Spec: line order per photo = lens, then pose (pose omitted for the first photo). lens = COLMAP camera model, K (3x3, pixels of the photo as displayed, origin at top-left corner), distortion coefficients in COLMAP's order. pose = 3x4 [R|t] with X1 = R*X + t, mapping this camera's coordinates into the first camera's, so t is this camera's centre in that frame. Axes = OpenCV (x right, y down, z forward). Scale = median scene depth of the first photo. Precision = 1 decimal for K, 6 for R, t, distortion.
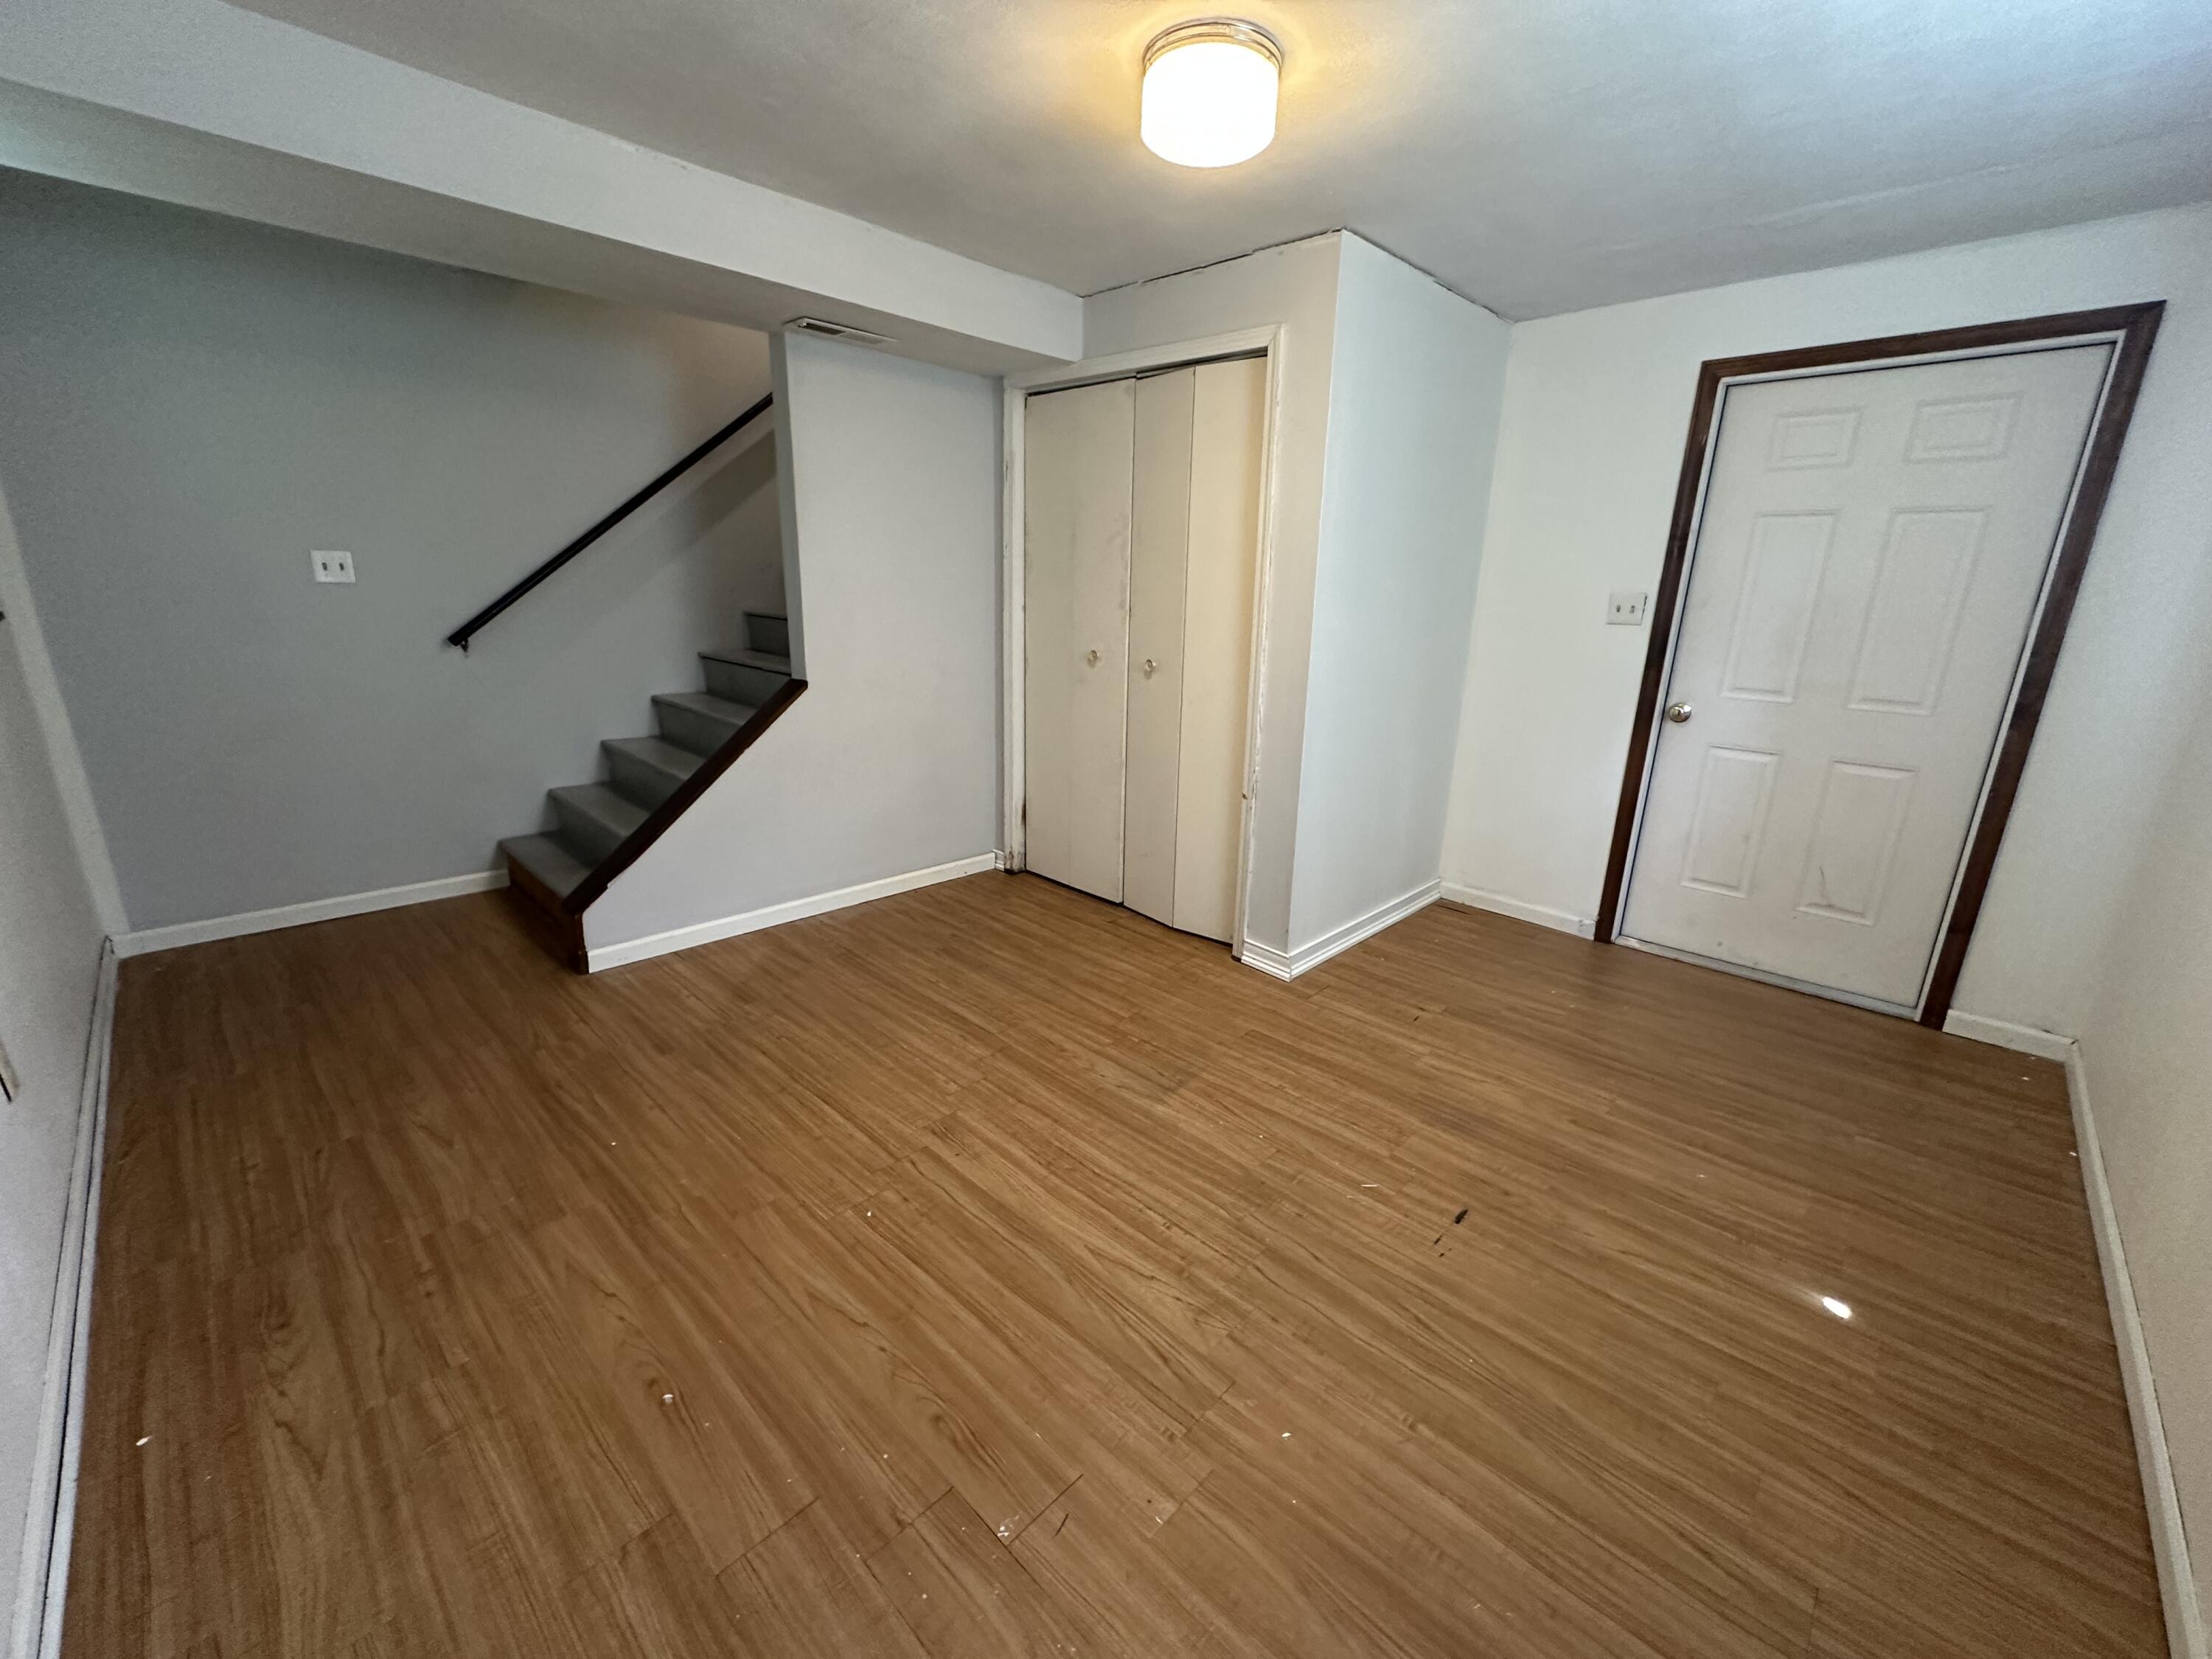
lens RADIAL K [[876.9, 0, 1101.4], [0, 876.9, 834.6], [0, 0, 1]] dist [-0.003323, -0.000136]
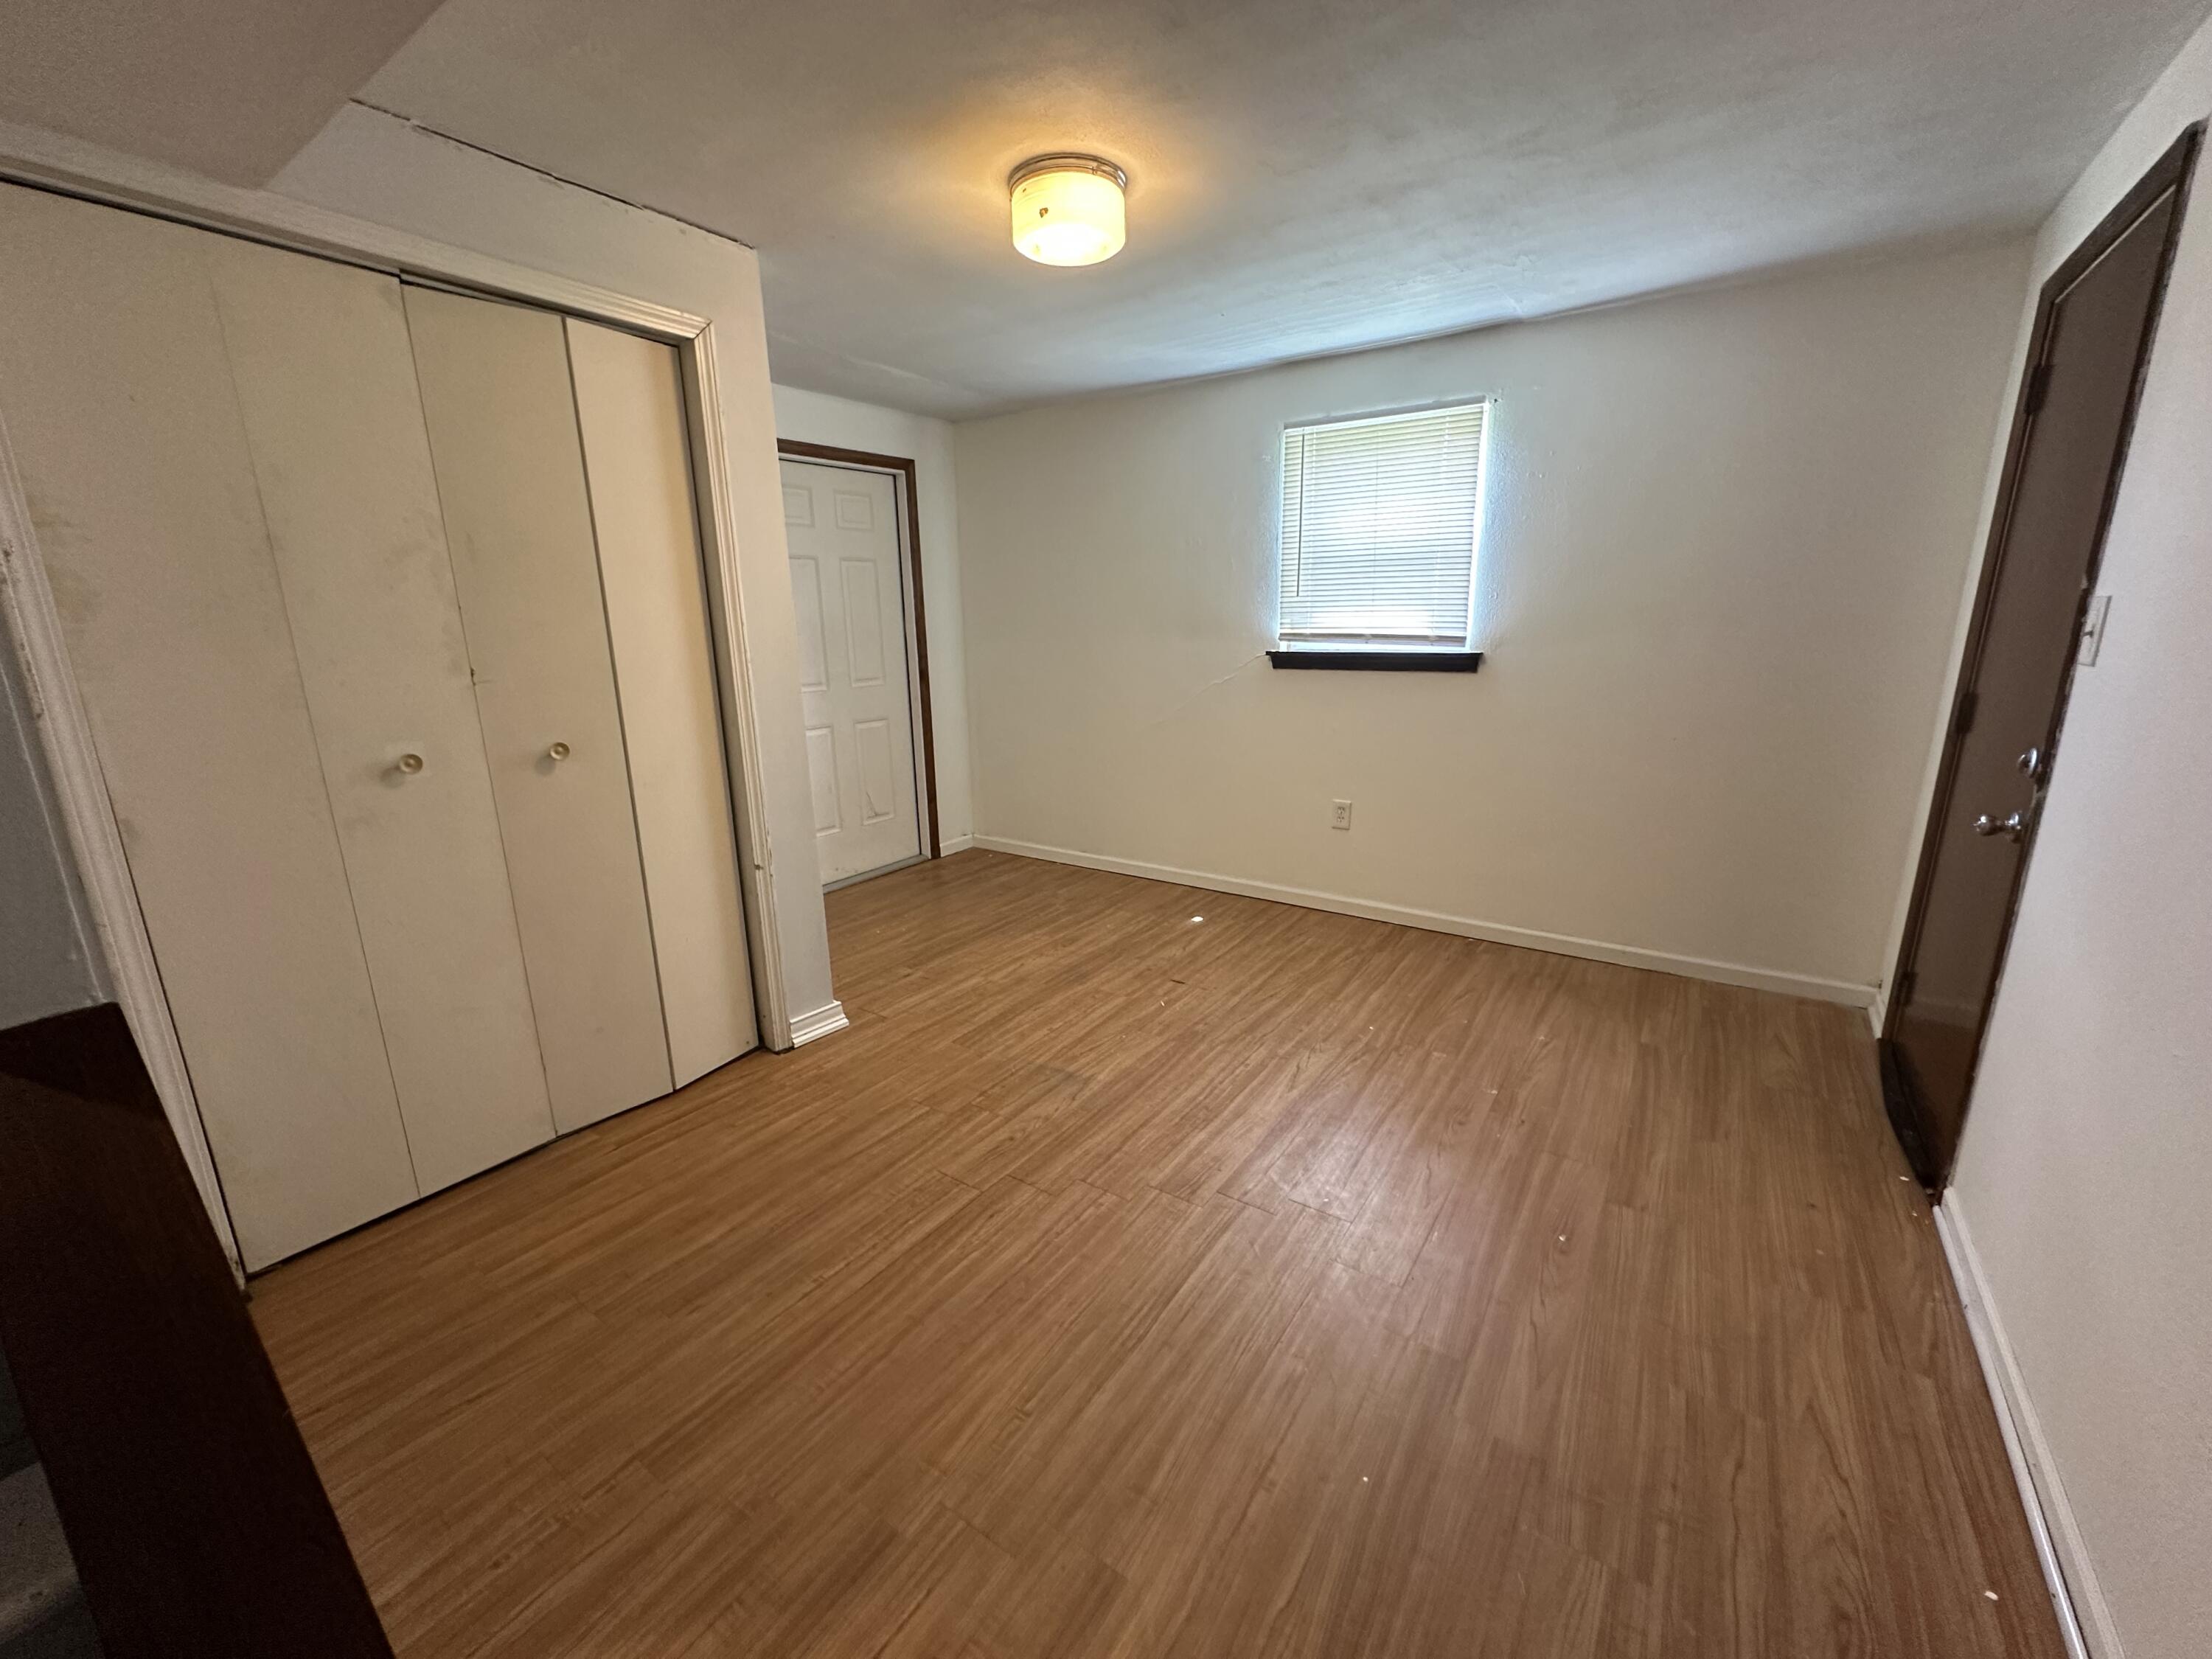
lens RADIAL K [[888.4, 0, 1103.0], [0, 888.4, 835.8], [0, 0, 1]] dist [-0.004312, 0.000287]
pose [[-0.163209, -0.265118, 0.950303, -0.956175], [0.280966, 0.910843, 0.302364, -0.323470], [-0.945738, 0.316352, -0.074169, 1.002583]]
